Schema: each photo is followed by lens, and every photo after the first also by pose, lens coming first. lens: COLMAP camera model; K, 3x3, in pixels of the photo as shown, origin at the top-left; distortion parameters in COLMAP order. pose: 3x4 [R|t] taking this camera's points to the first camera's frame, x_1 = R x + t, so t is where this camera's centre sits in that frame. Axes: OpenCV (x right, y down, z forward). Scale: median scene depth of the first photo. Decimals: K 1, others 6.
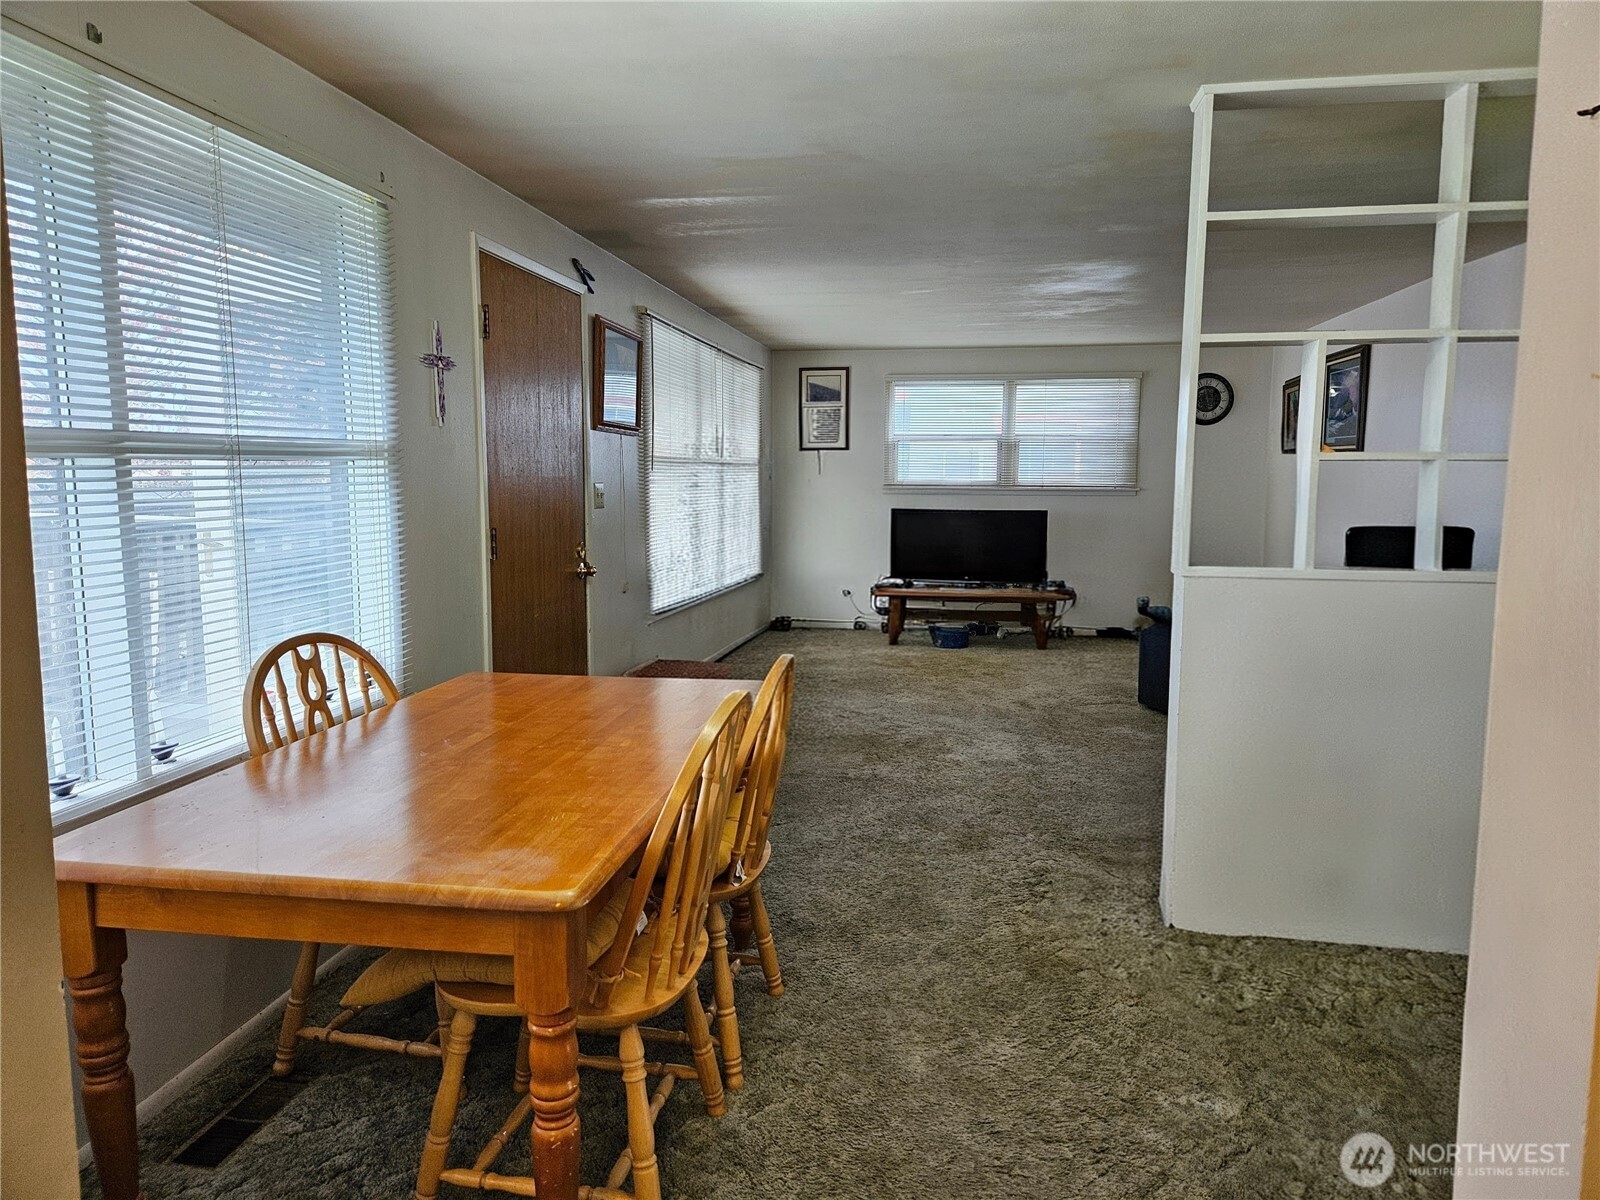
lens RADIAL K [[1075.5, 0, 802.3], [0, 1075.5, 598.5], [0, 0, 1]] dist [0.053407, -0.038273]
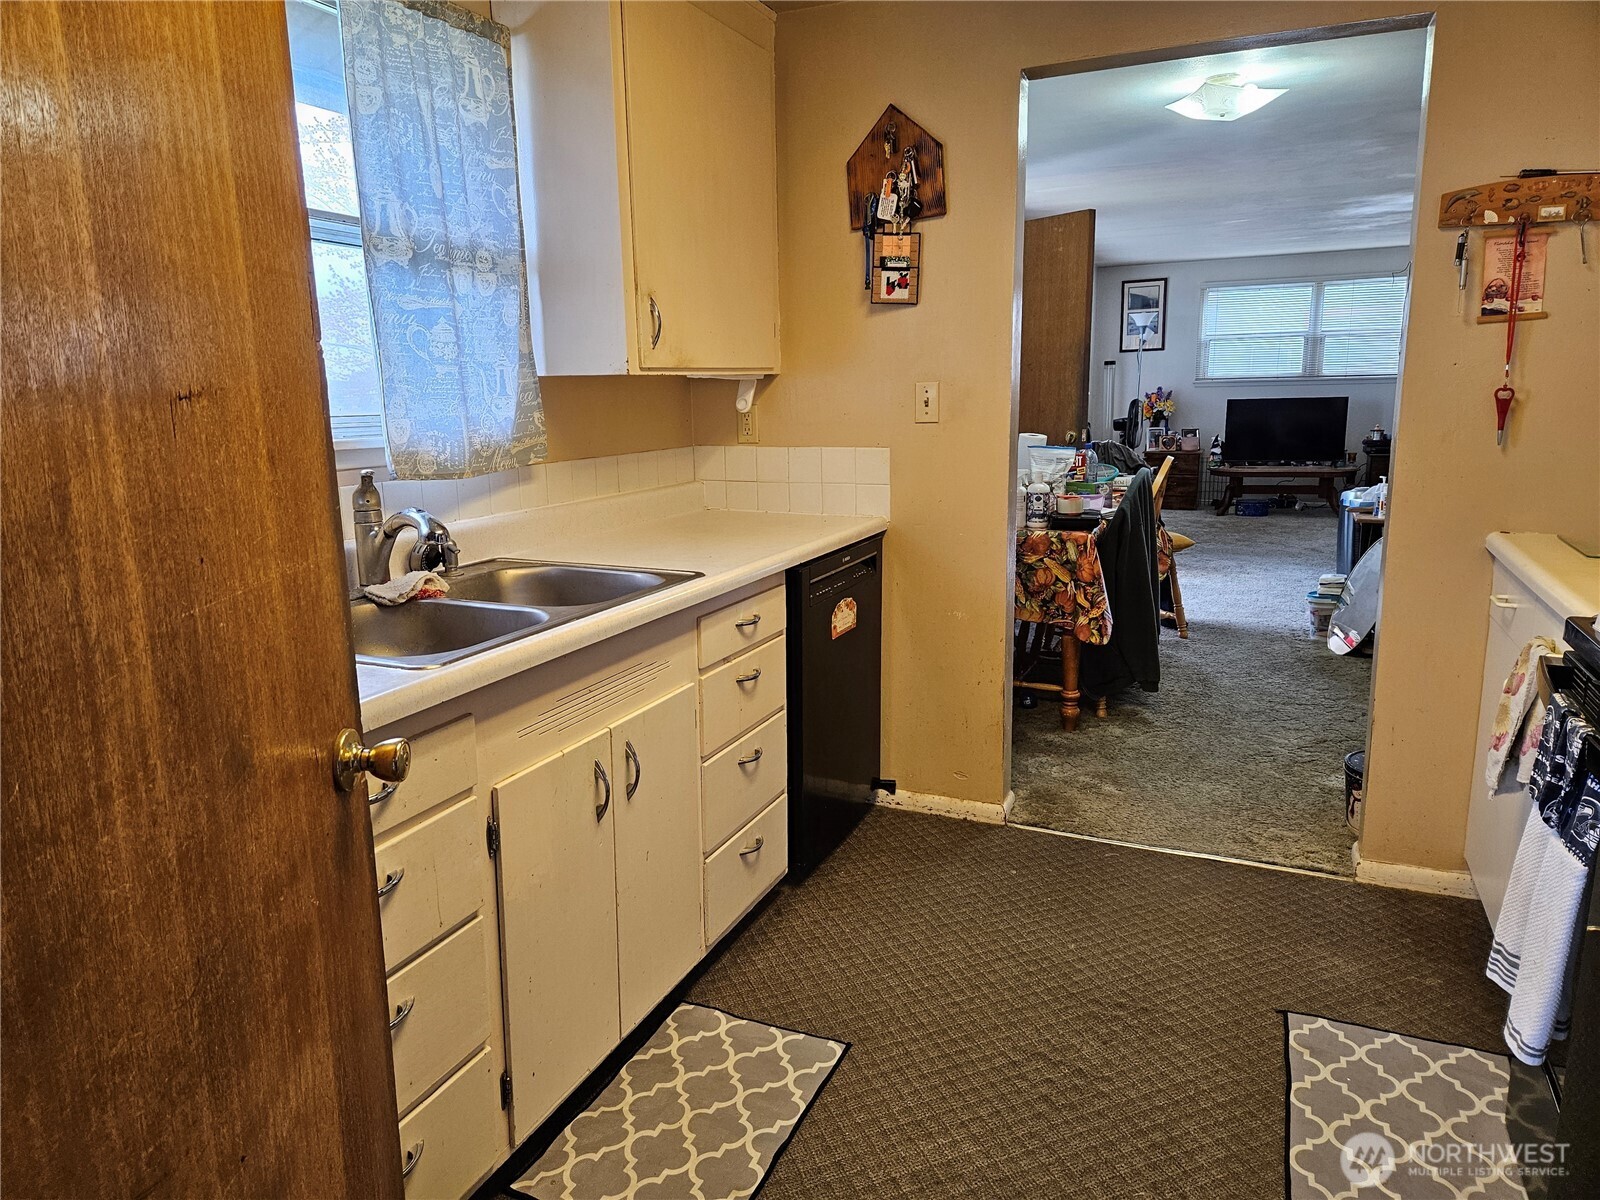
lens RADIAL K [[1075.5, 0, 787.0], [0, 1075.5, 589.6], [0, 0, 1]] dist [0.053407, -0.038273]
pose [[0.964640, 0.025261, -0.262357, -0.039191], [-0.005373, 0.997075, 0.076245, 0.036504], [0.263515, -0.072139, 0.961954, -0.279254]]
